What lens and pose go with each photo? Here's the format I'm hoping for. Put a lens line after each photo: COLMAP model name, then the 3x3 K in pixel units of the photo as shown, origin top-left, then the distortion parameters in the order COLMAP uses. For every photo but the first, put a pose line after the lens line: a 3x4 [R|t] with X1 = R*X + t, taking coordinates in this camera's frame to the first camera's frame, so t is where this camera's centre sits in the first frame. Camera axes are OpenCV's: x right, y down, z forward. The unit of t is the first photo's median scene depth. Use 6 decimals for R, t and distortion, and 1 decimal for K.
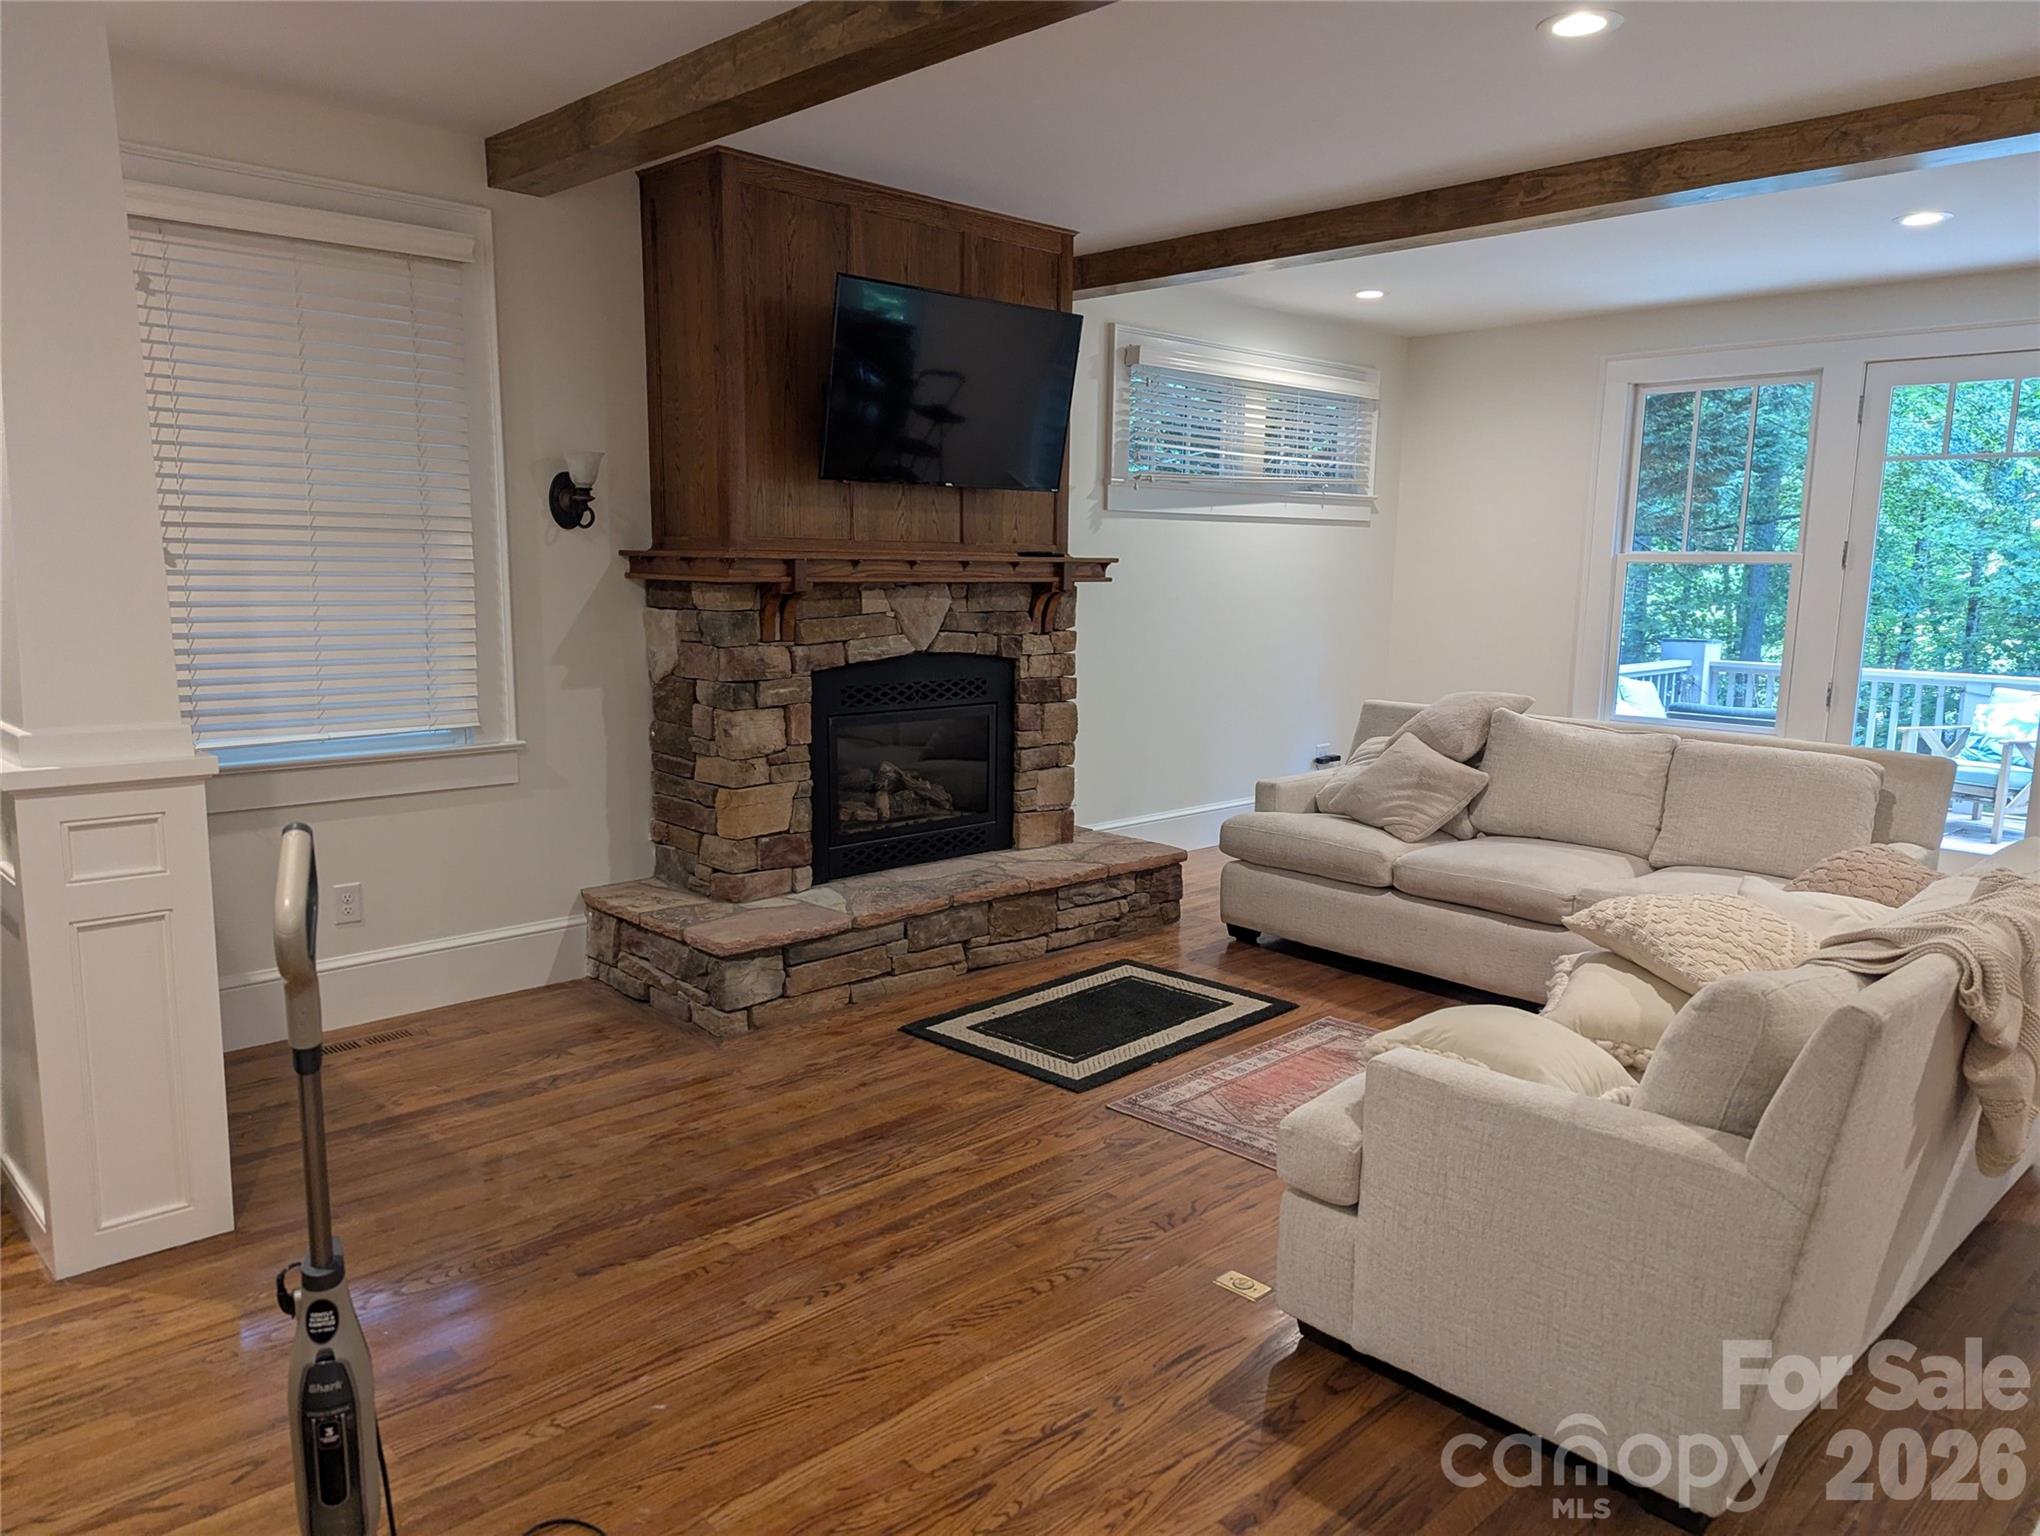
lens RADIAL K [[1438.0, 0, 1033.7], [0, 1438.0, 784.8], [0, 0, 1]] dist [0.055722, -0.048797]
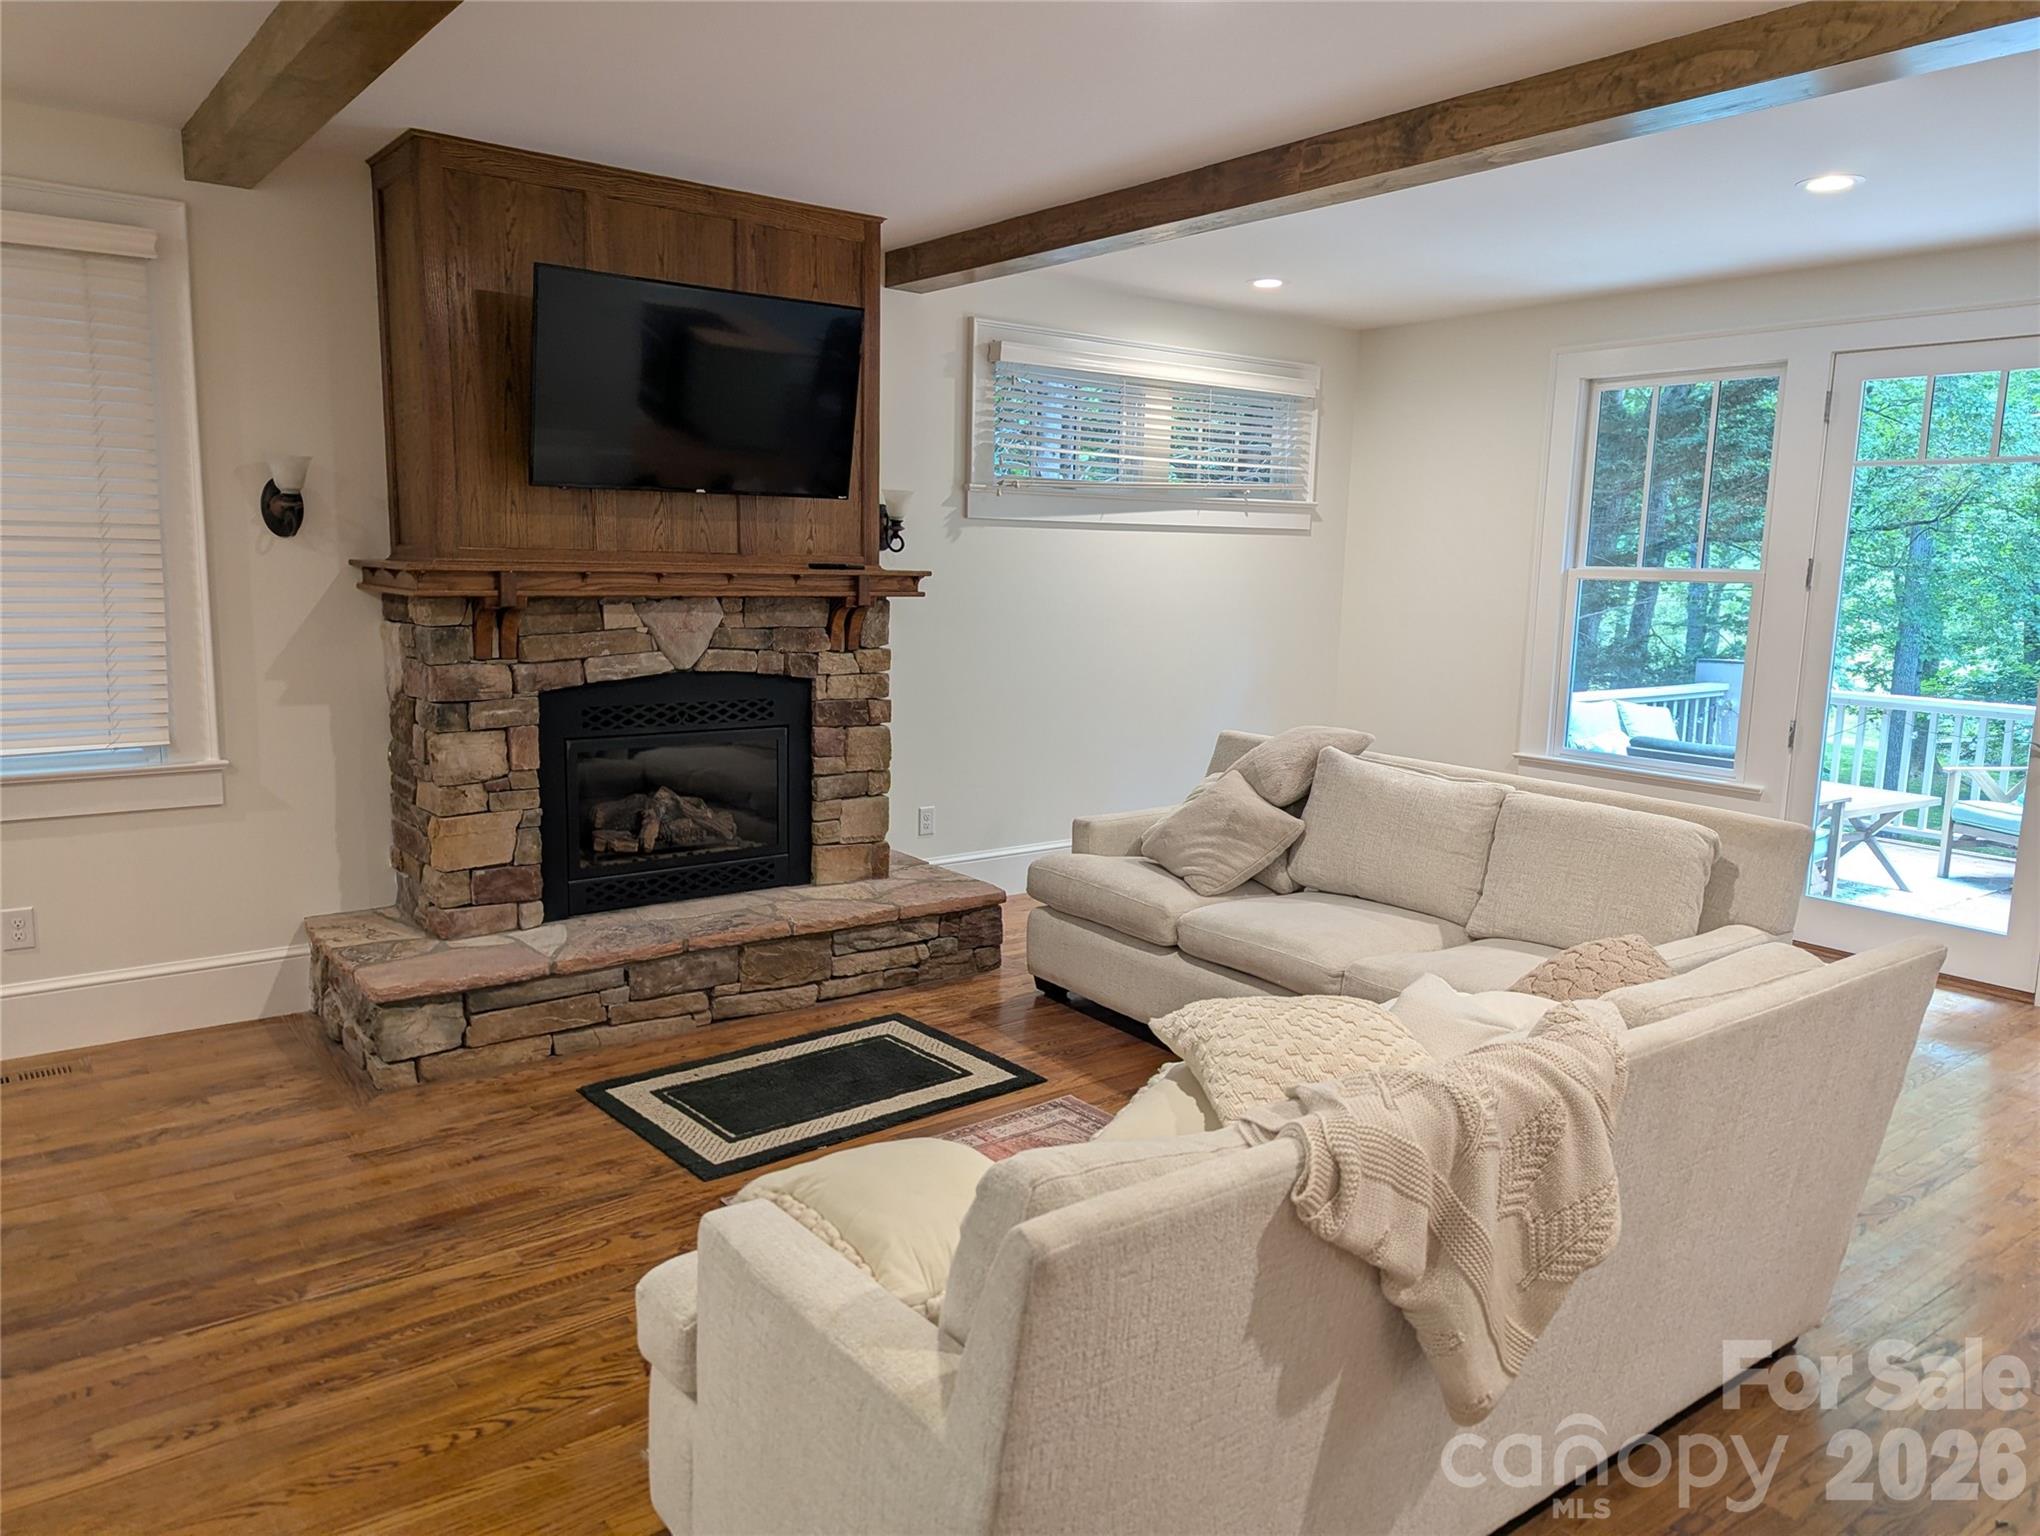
lens RADIAL K [[1438.0, 0, 1017.2], [0, 1438.0, 758.8], [0, 0, 1]] dist [0.055722, -0.048797]
pose [[0.992672, 0.024585, -0.118314, 0.261771], [-0.026525, 0.999538, -0.014846, -0.029979], [0.117894, 0.017876, 0.992865, 0.113949]]
